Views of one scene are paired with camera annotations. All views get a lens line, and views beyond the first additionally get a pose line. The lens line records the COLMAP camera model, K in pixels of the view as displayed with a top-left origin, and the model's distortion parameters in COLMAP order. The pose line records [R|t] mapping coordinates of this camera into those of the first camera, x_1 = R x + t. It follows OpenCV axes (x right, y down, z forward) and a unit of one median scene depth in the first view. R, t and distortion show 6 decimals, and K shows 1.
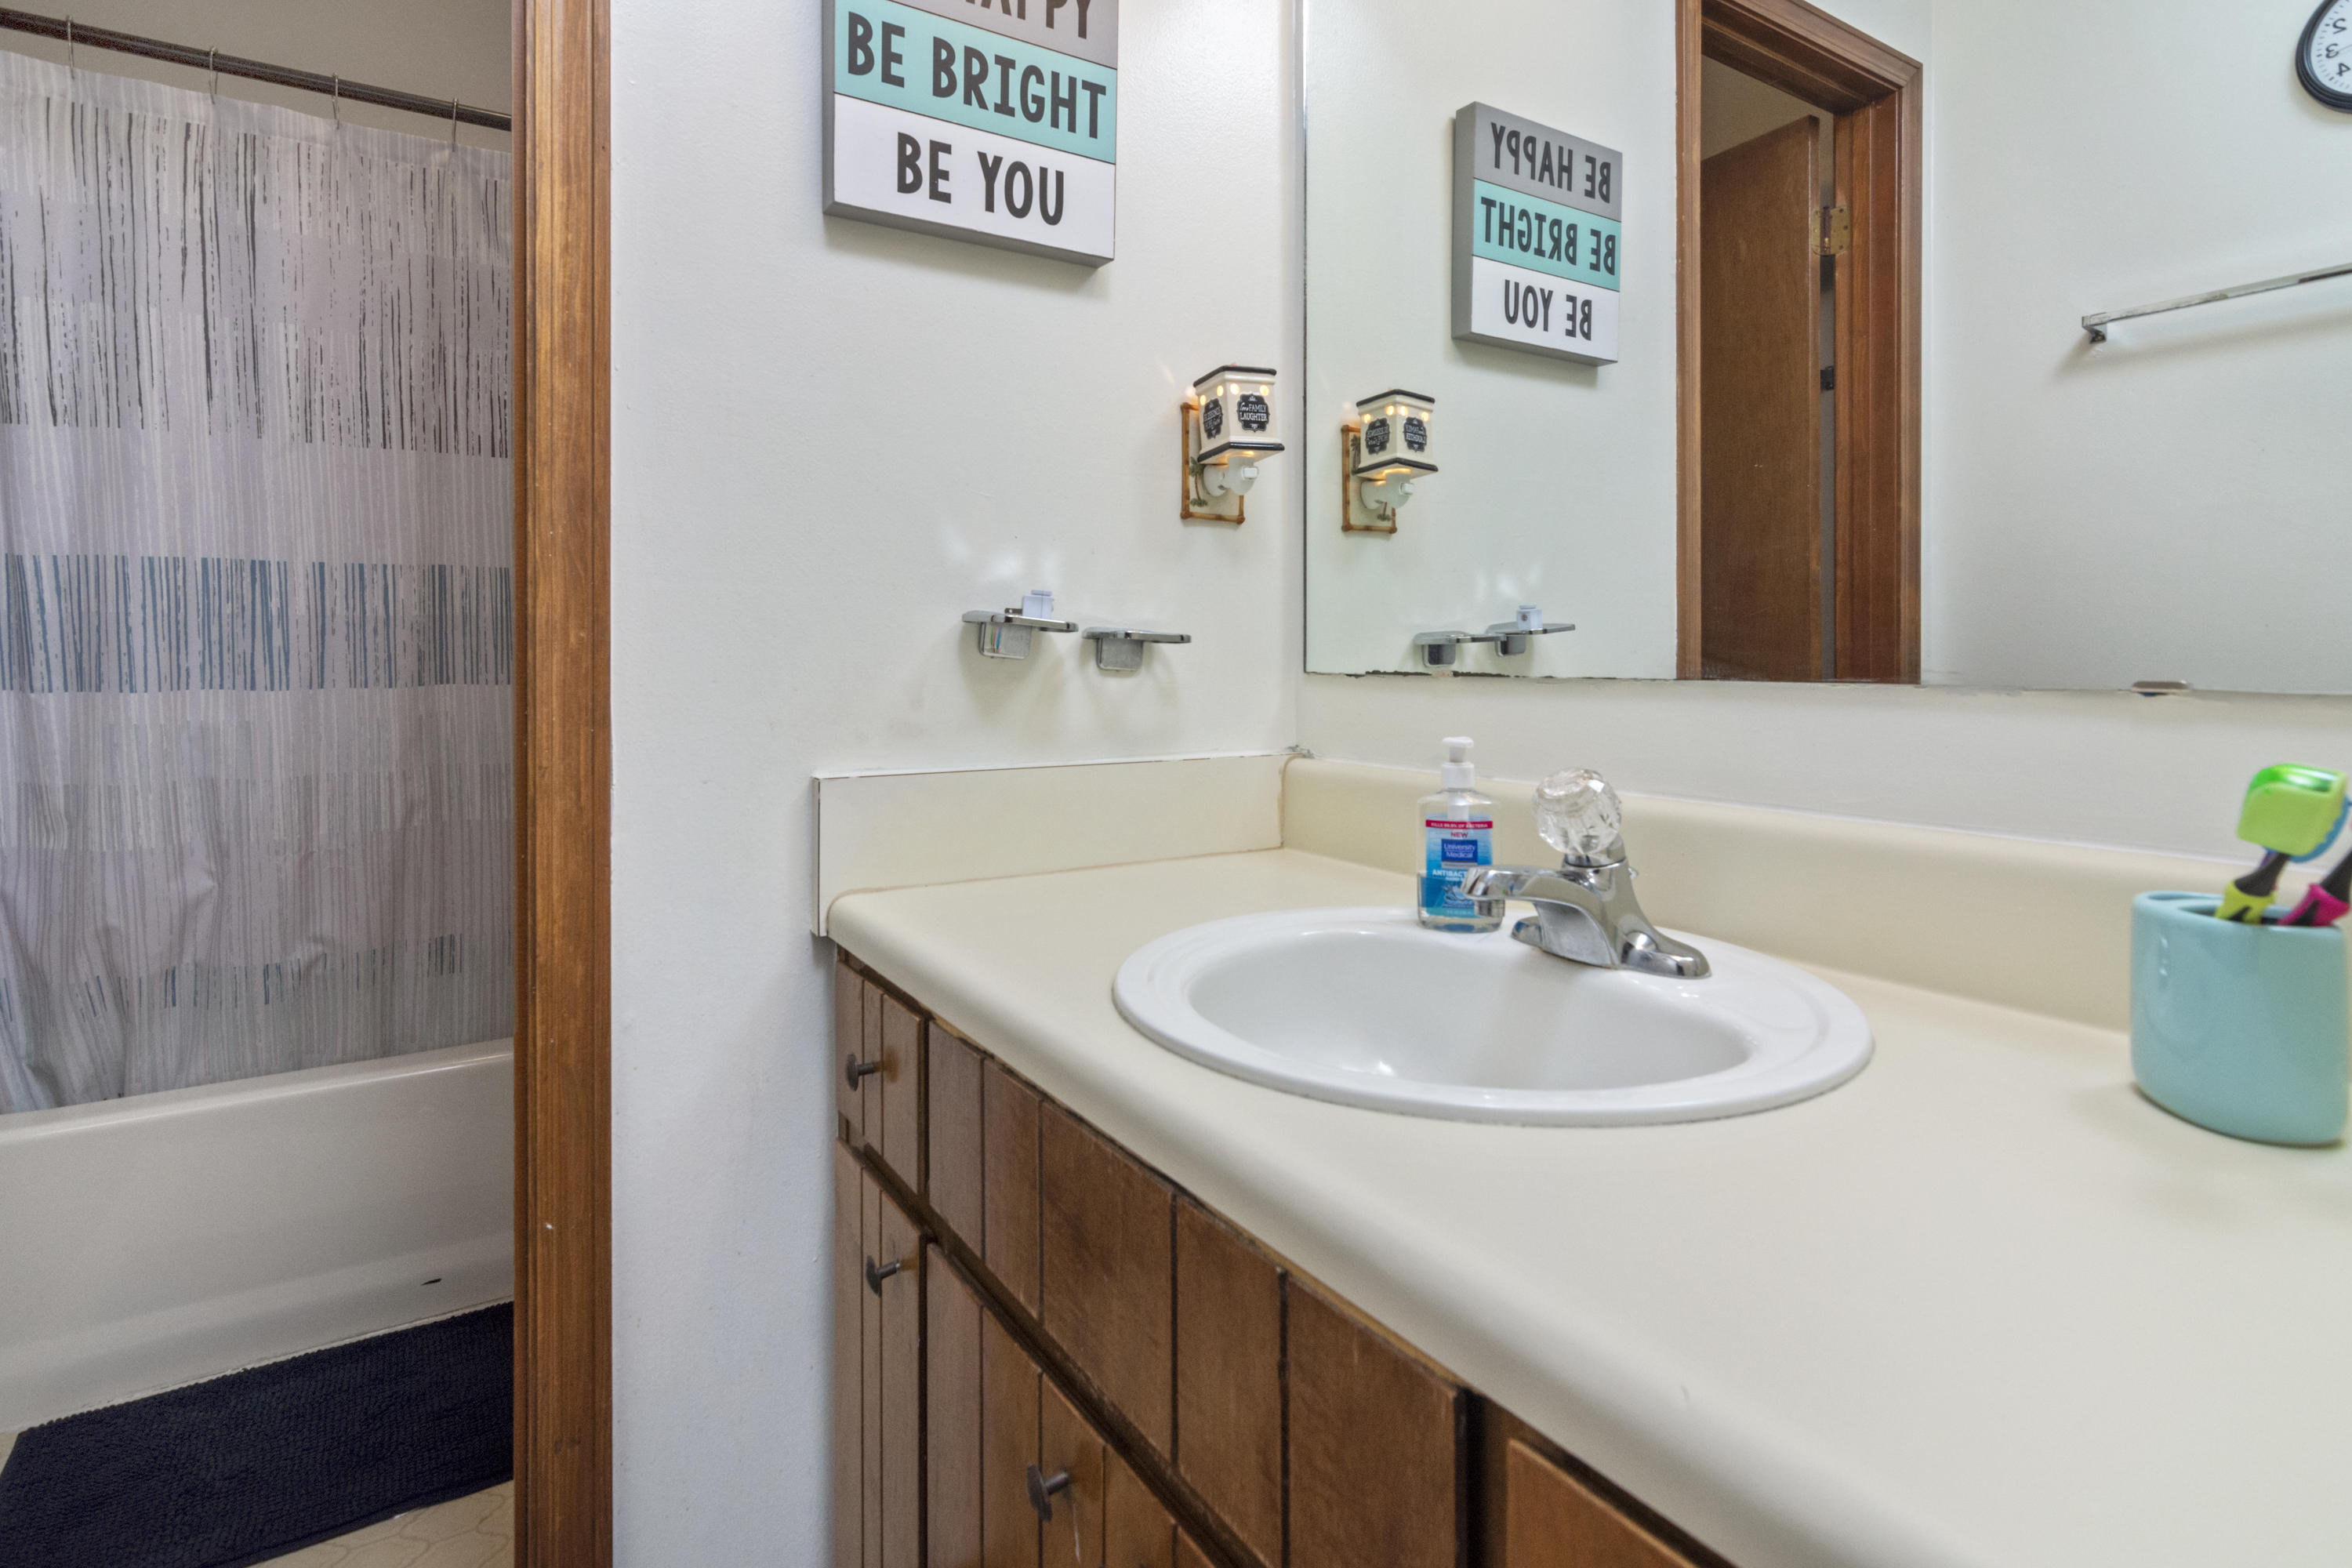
lens RADIAL K [[1179.7, 0, 1189.4], [0, 1179.7, 668.8], [0, 0, 1]] dist [-0.002814, 0.001026]
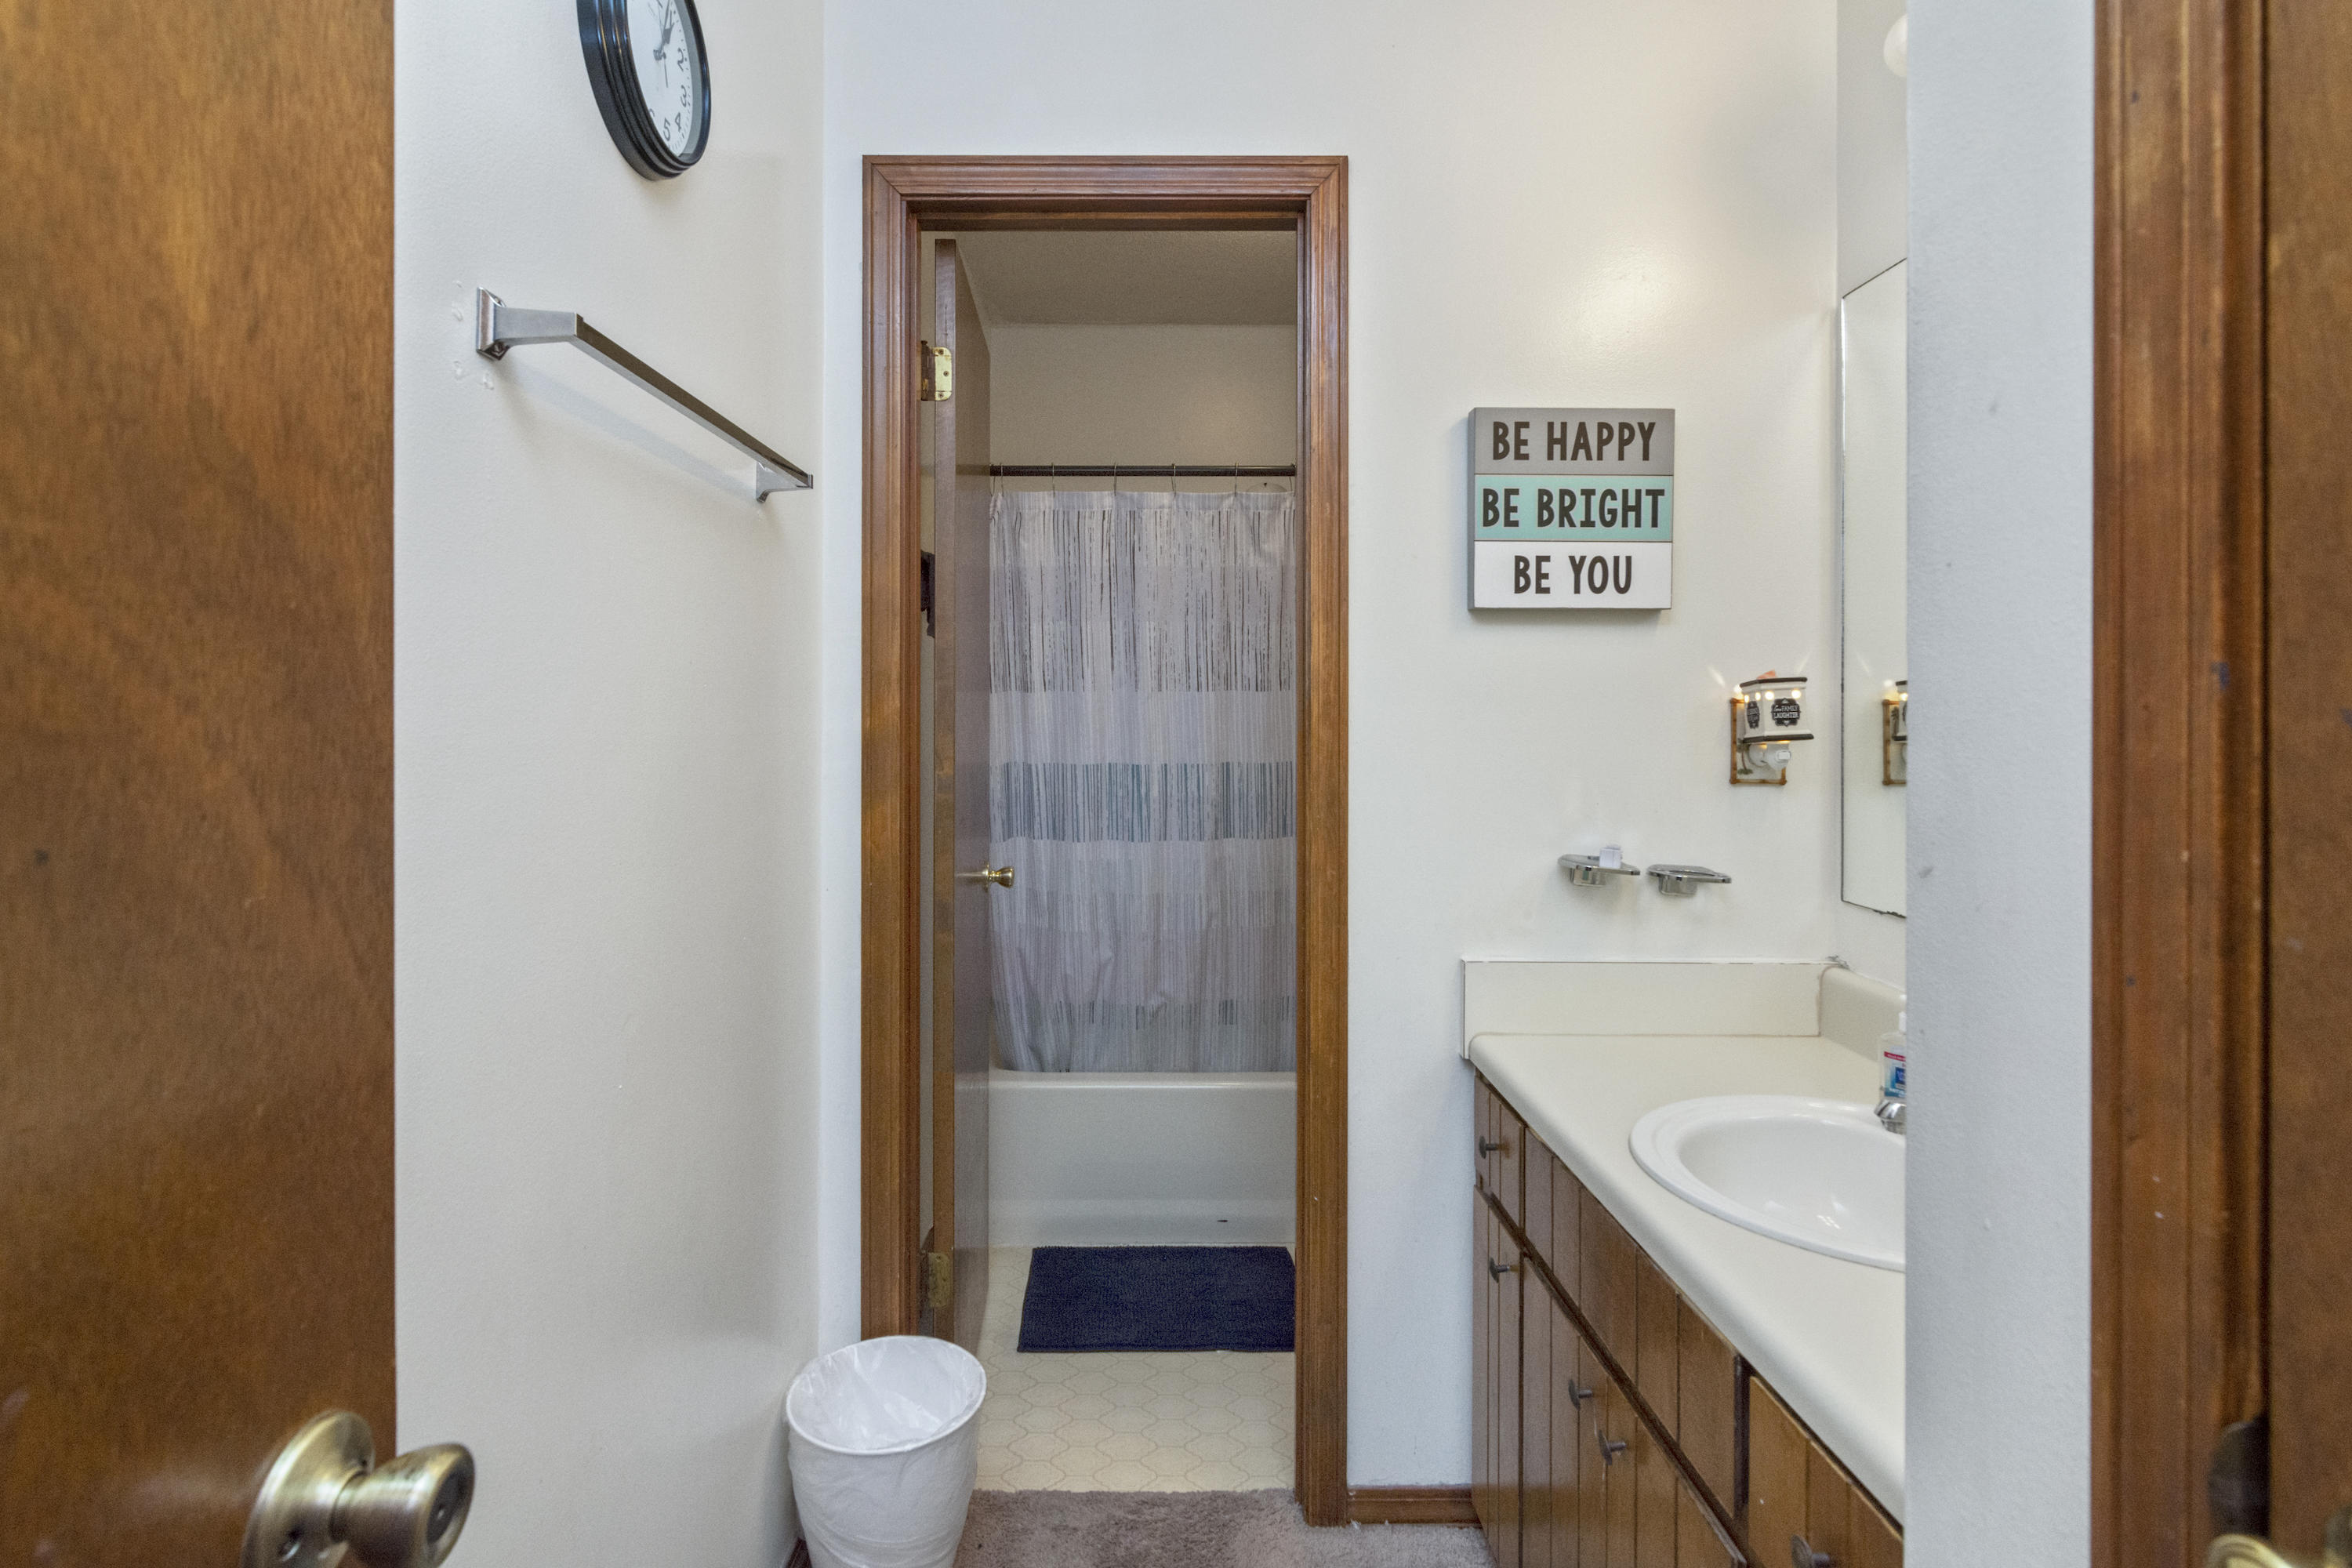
lens RADIAL K [[1037.3, 0, 1176.0], [0, 1037.3, 767.9], [0, 0, 1]] dist [-0.002934, -0.000499]
pose [[0.835792, 0.000226, -0.549047, 0.122786], [-0.003641, 0.999980, -0.005131, -0.146262], [0.549035, 0.006287, 0.835776, -0.367911]]
